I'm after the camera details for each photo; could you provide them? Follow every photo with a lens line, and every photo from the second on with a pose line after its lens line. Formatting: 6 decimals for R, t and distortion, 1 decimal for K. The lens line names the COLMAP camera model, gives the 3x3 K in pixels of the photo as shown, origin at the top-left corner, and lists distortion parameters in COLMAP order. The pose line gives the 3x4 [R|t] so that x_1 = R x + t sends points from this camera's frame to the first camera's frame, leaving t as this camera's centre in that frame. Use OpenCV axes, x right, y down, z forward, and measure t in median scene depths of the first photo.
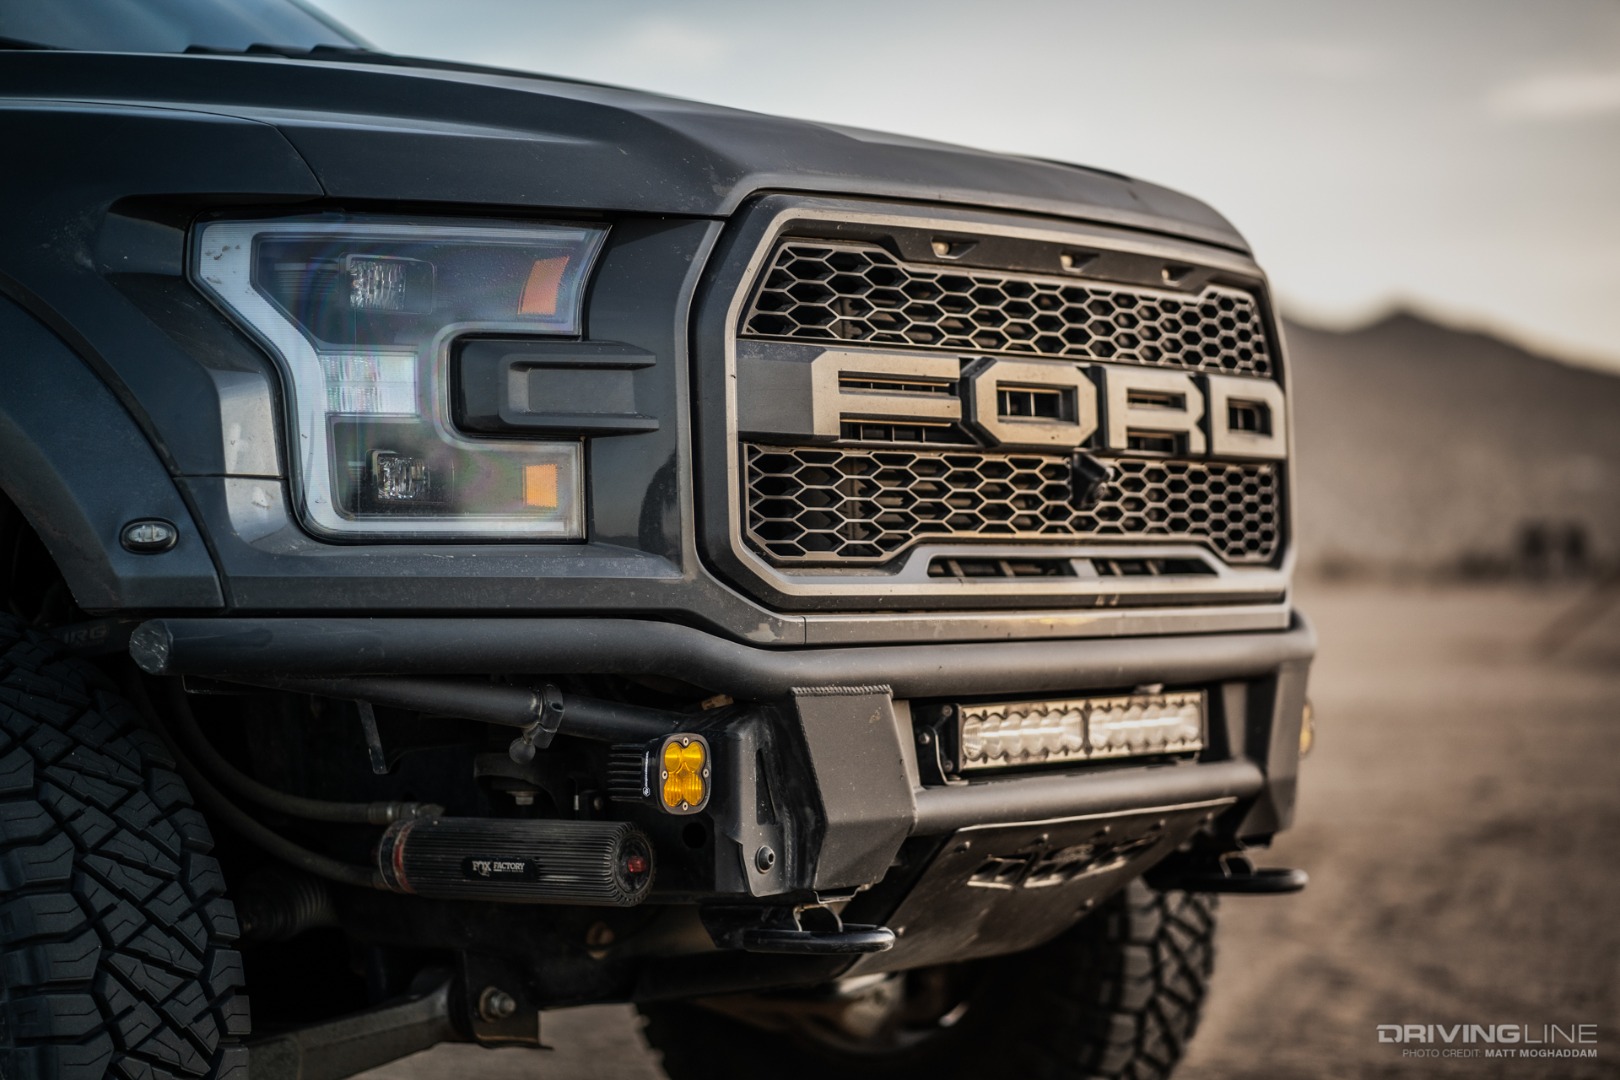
lens RADIAL K [[3866.1, 0, 810.0], [0, 3866.1, 540.0], [0, 0, 1]] dist [0.089031, -0.669840]
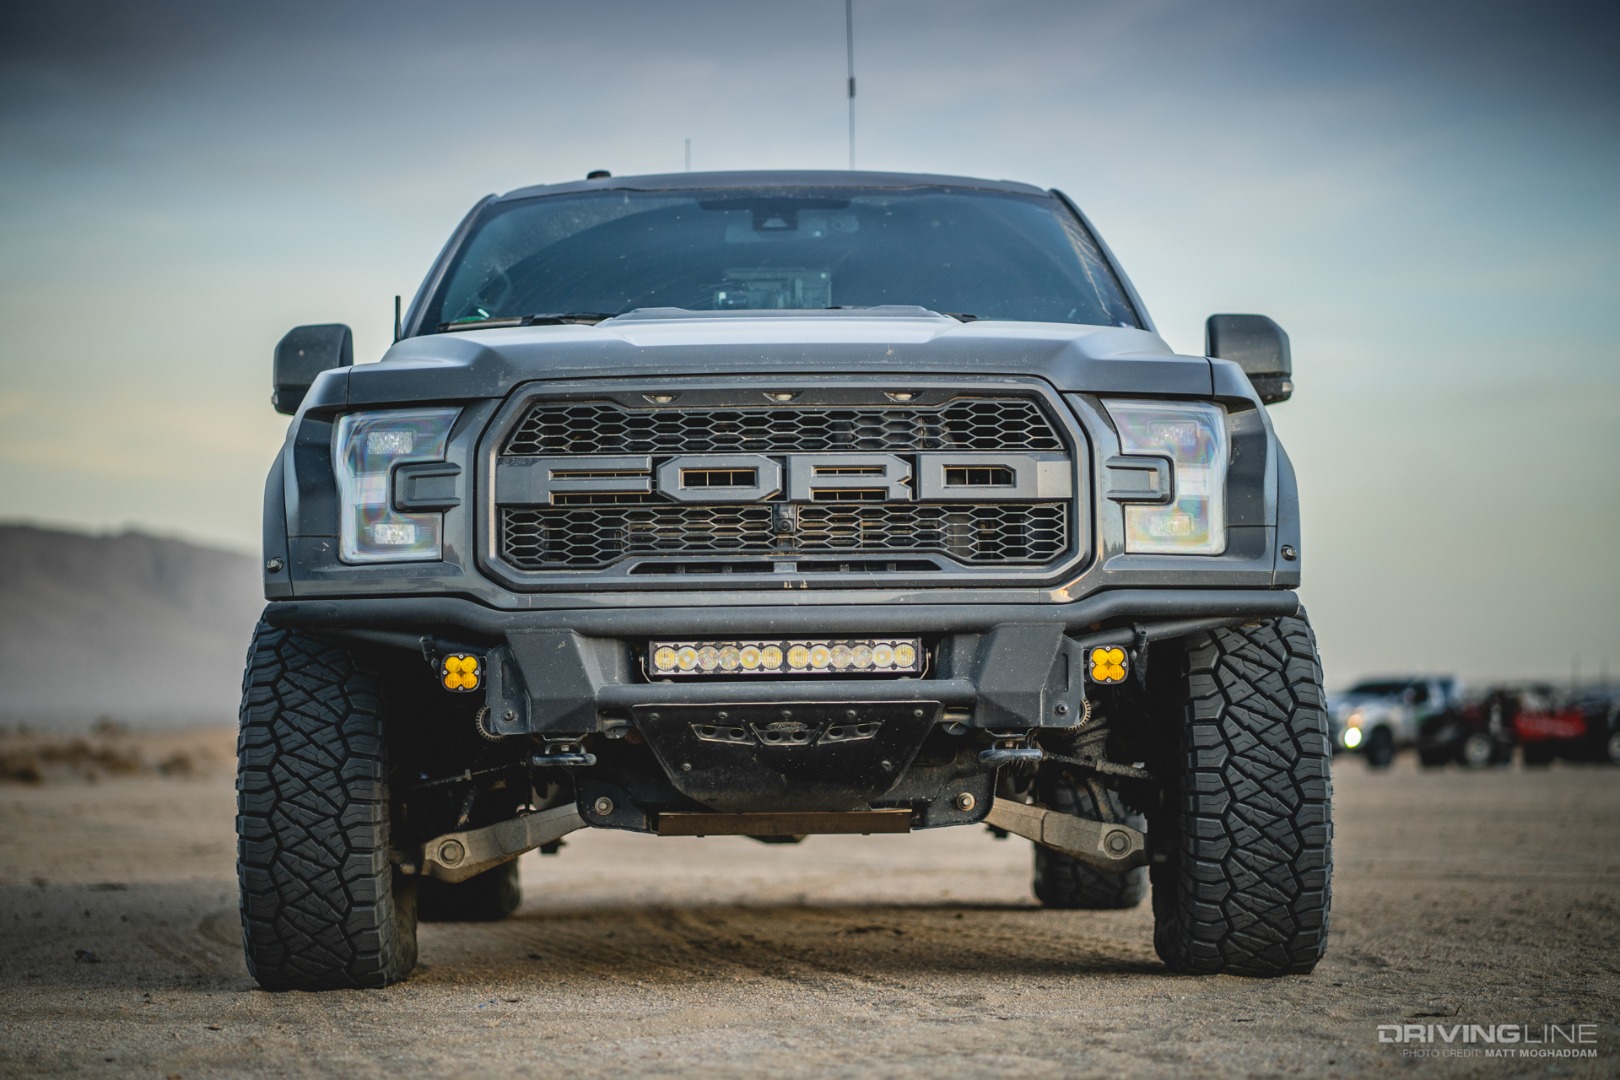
lens RADIAL K [[3866.1, 0, 810.0], [0, 3866.1, 540.0], [0, 0, 1]] dist [0.089031, -0.669840]
pose [[0.579437, -0.043459, -0.813858, 1.670604], [0.015314, 0.998982, -0.042441, 0.077028], [0.814873, 0.012129, 0.579512, -0.032430]]
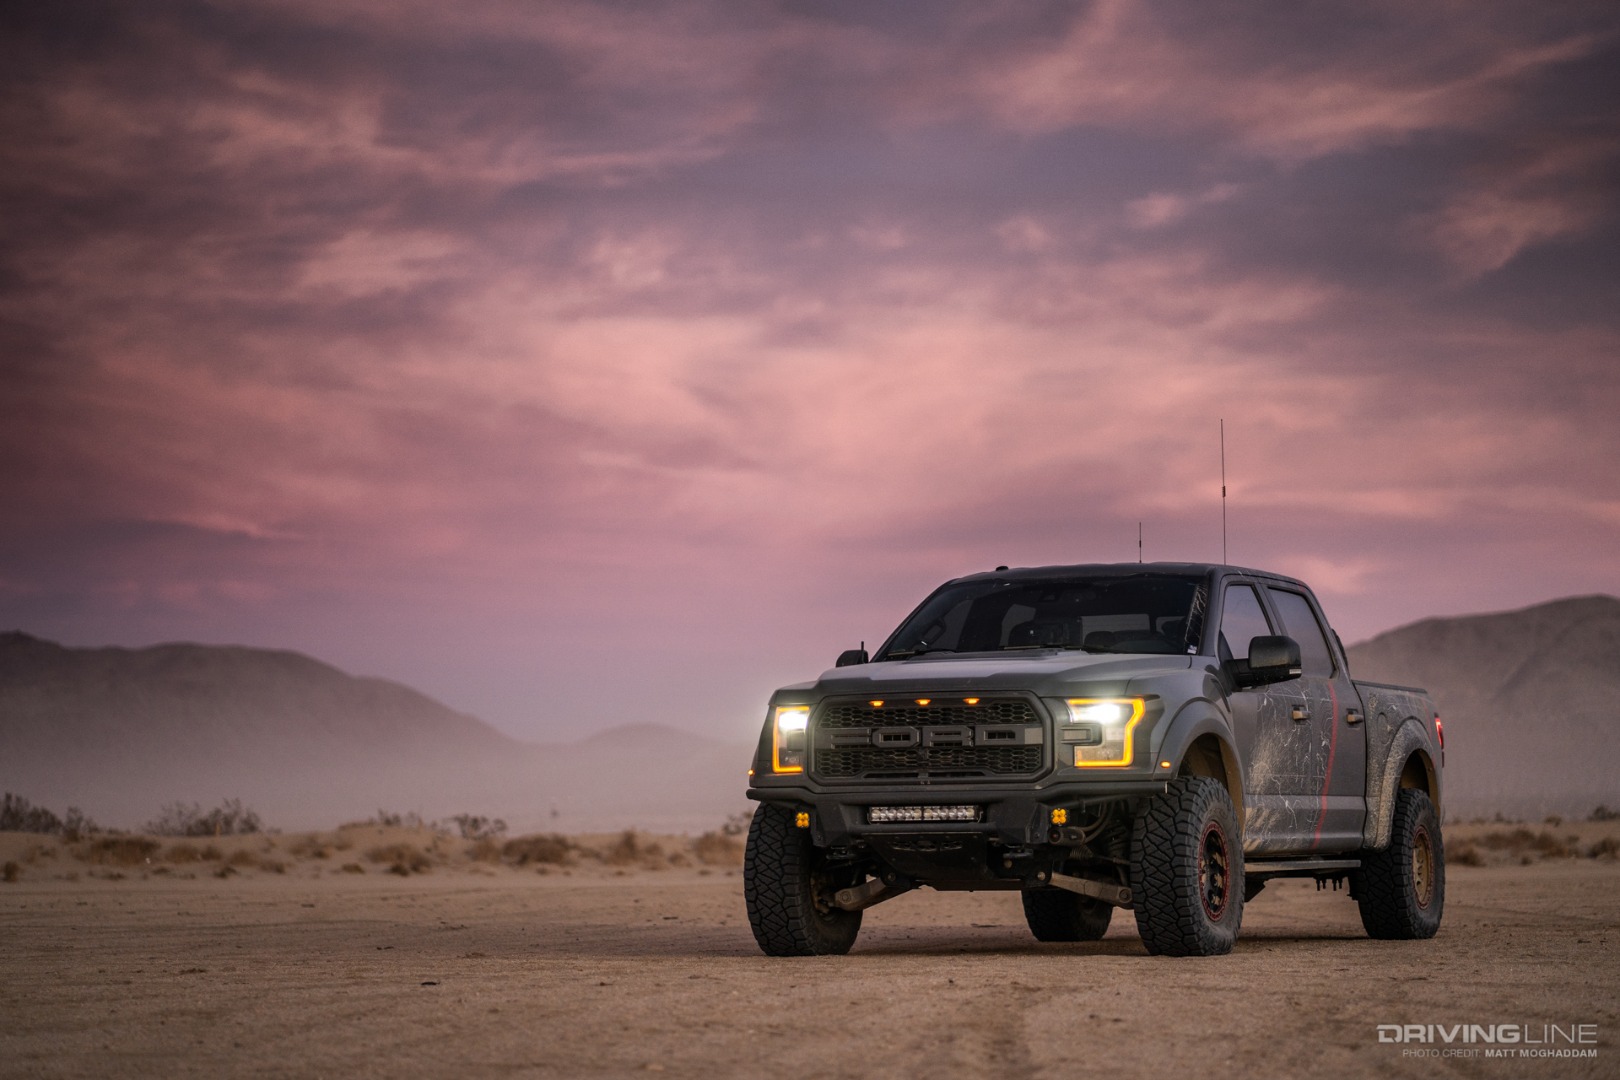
lens RADIAL K [[3866.1, 0, 810.0], [0, 3866.1, 540.0], [0, 0, 1]] dist [0.089031, -0.669840]
pose [[0.186703, -0.073118, -0.979692, 4.558482], [0.018690, 0.997310, -0.070871, 0.052272], [0.982239, -0.005078, 0.187567, 0.097987]]
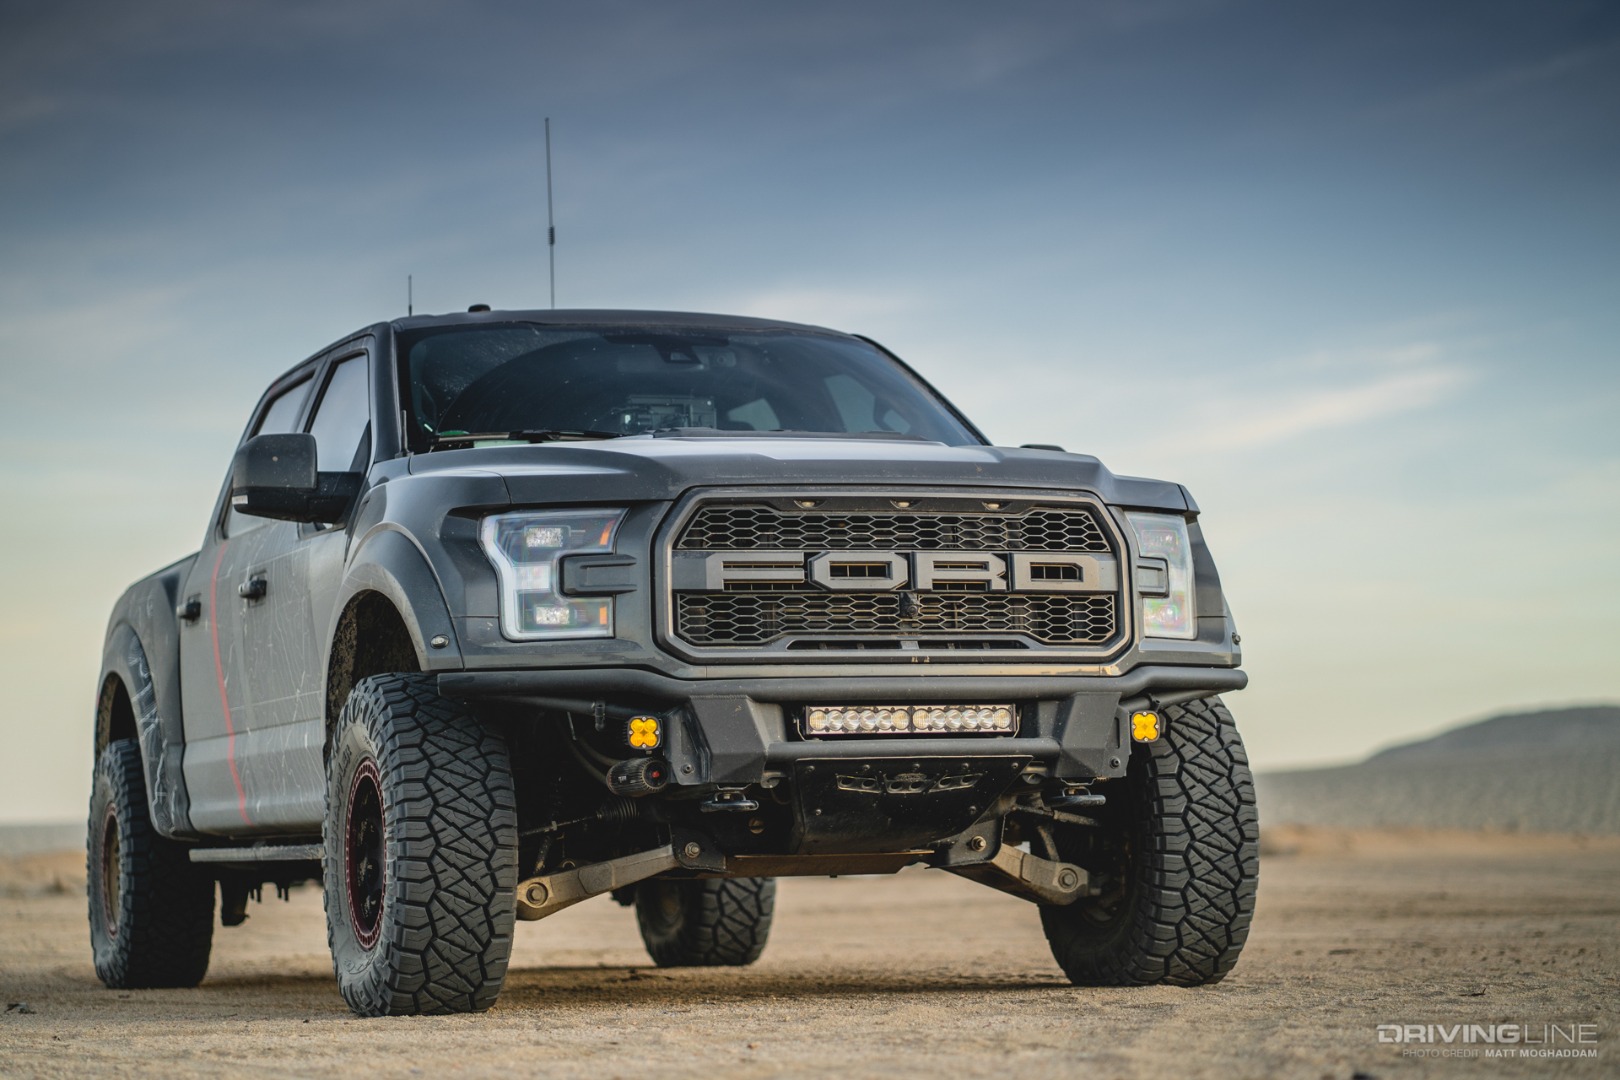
lens RADIAL K [[3866.1, 0, 810.0], [0, 3866.1, 540.0], [0, 0, 1]] dist [0.089031, -0.669840]
pose [[0.813590, -0.060022, -0.578333, 1.392457], [0.022950, 0.997197, -0.071208, 0.110277], [0.580986, 0.044661, 0.812687, -0.864001]]
